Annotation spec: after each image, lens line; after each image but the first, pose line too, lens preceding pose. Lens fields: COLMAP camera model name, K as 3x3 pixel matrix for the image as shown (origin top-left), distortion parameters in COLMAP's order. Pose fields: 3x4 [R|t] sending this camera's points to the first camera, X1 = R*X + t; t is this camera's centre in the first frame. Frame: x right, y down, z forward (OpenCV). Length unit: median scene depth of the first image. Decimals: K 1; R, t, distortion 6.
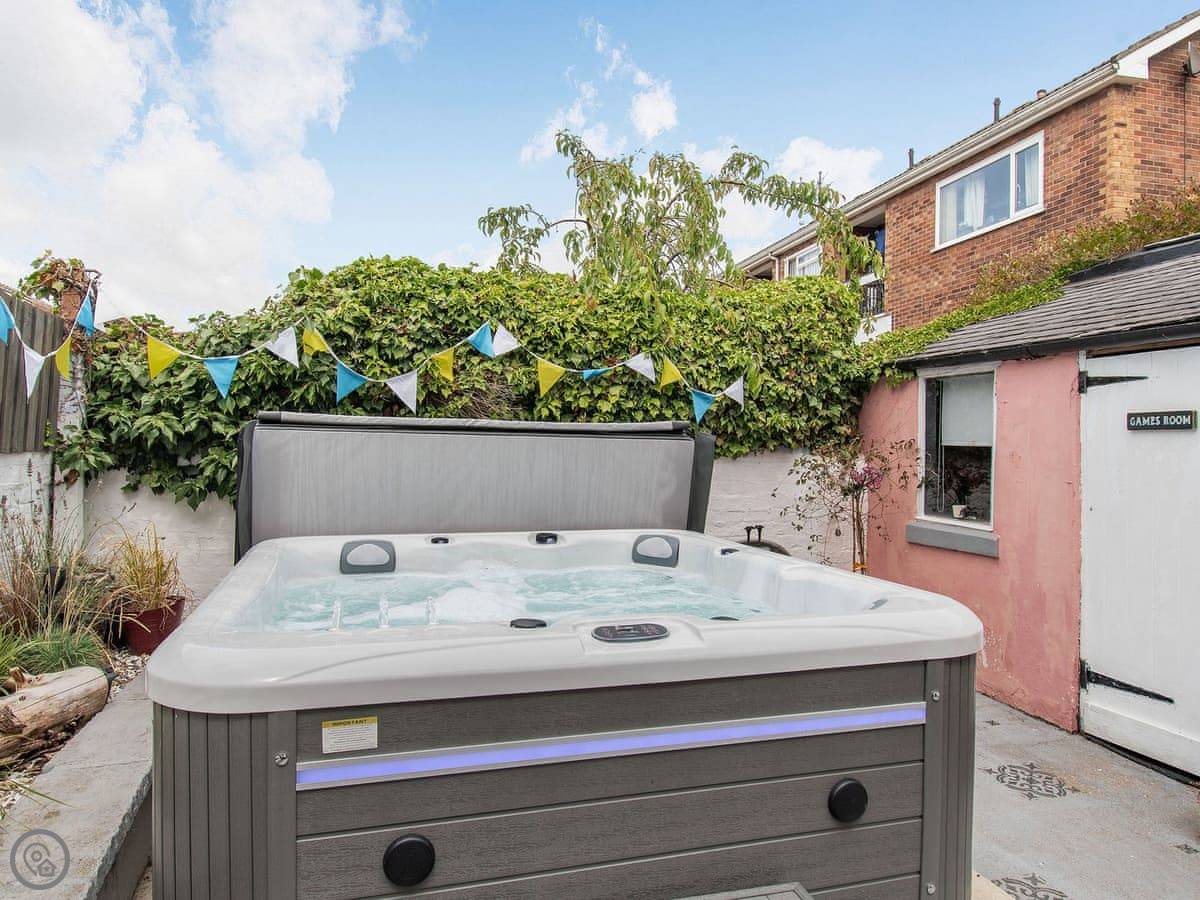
lens RADIAL K [[771.3, 0, 571.3], [0, 771.3, 452.8], [0, 0, 1]] dist [0.018528, -0.027246]
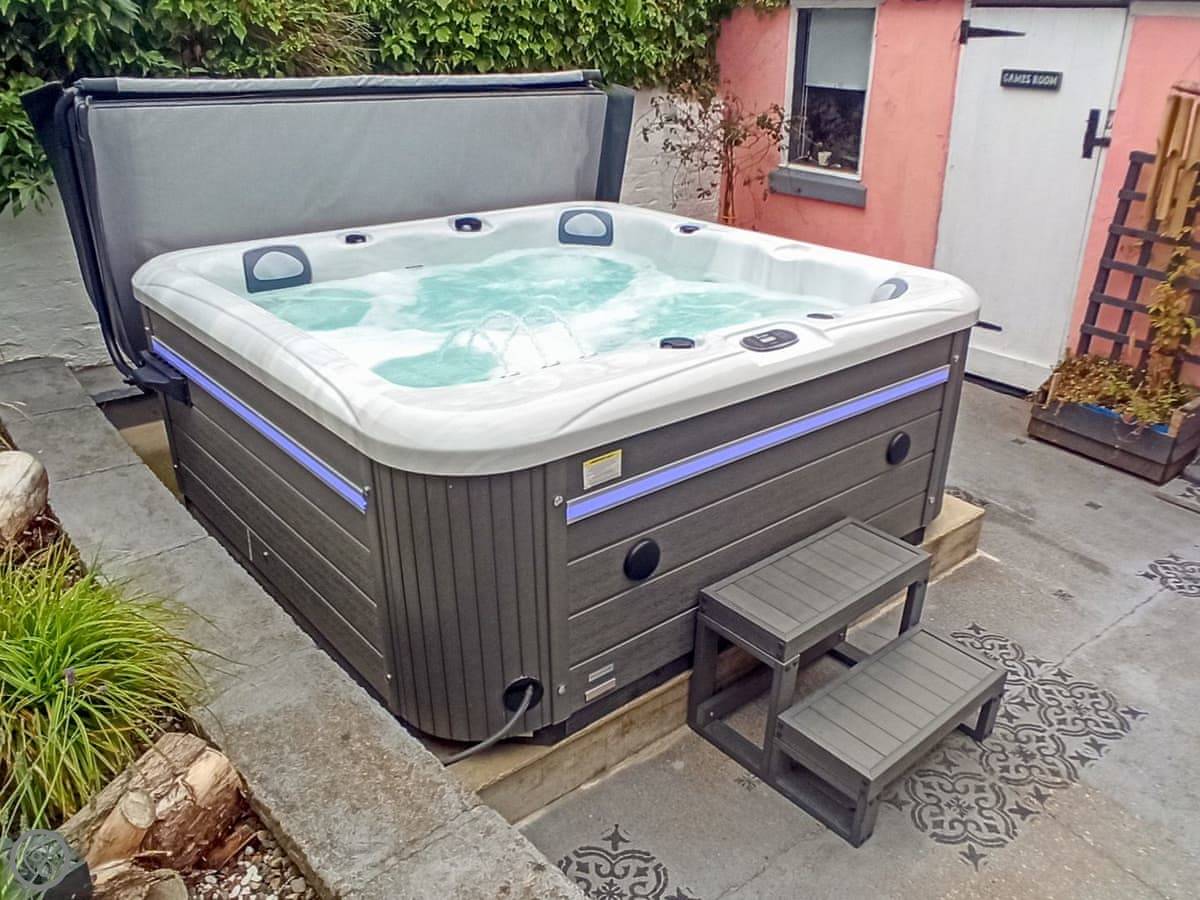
lens RADIAL K [[944.7, 0, 638.7], [0, 944.7, 490.4], [0, 0, 1]] dist [-0.084085, 0.048415]
pose [[0.902721, -0.181724, 0.389963, -0.264743], [-0.006357, 0.900681, 0.434435, -0.061811], [-0.430180, -0.394652, 0.811908, -0.032356]]
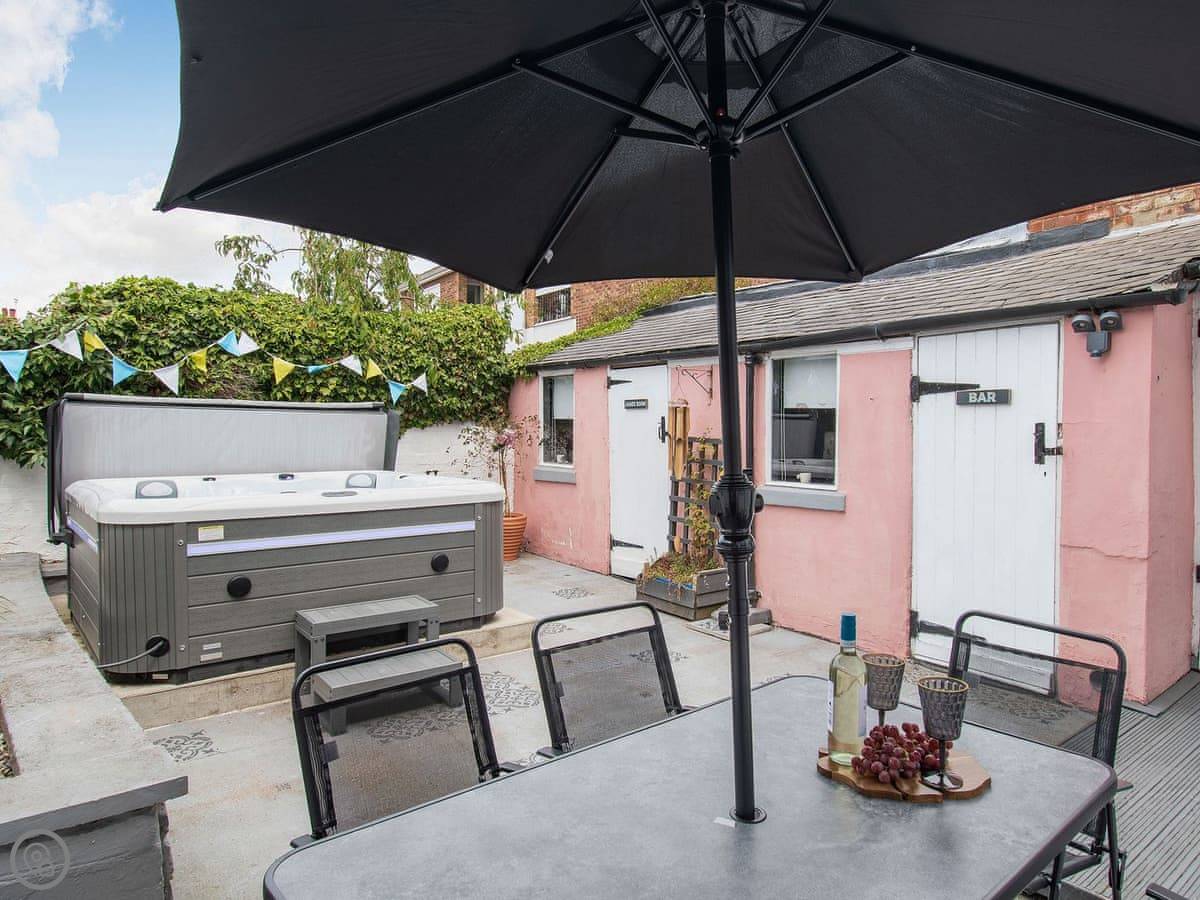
lens RADIAL K [[774.0, 0, 647.1], [0, 774.0, 451.1], [0, 0, 1]] dist [0.028126, -0.036928]
pose [[0.906794, -0.018763, 0.421156, -0.026124], [0.010580, 0.999707, 0.021759, 0.026939], [-0.421441, -0.015275, 0.906727, -0.599443]]
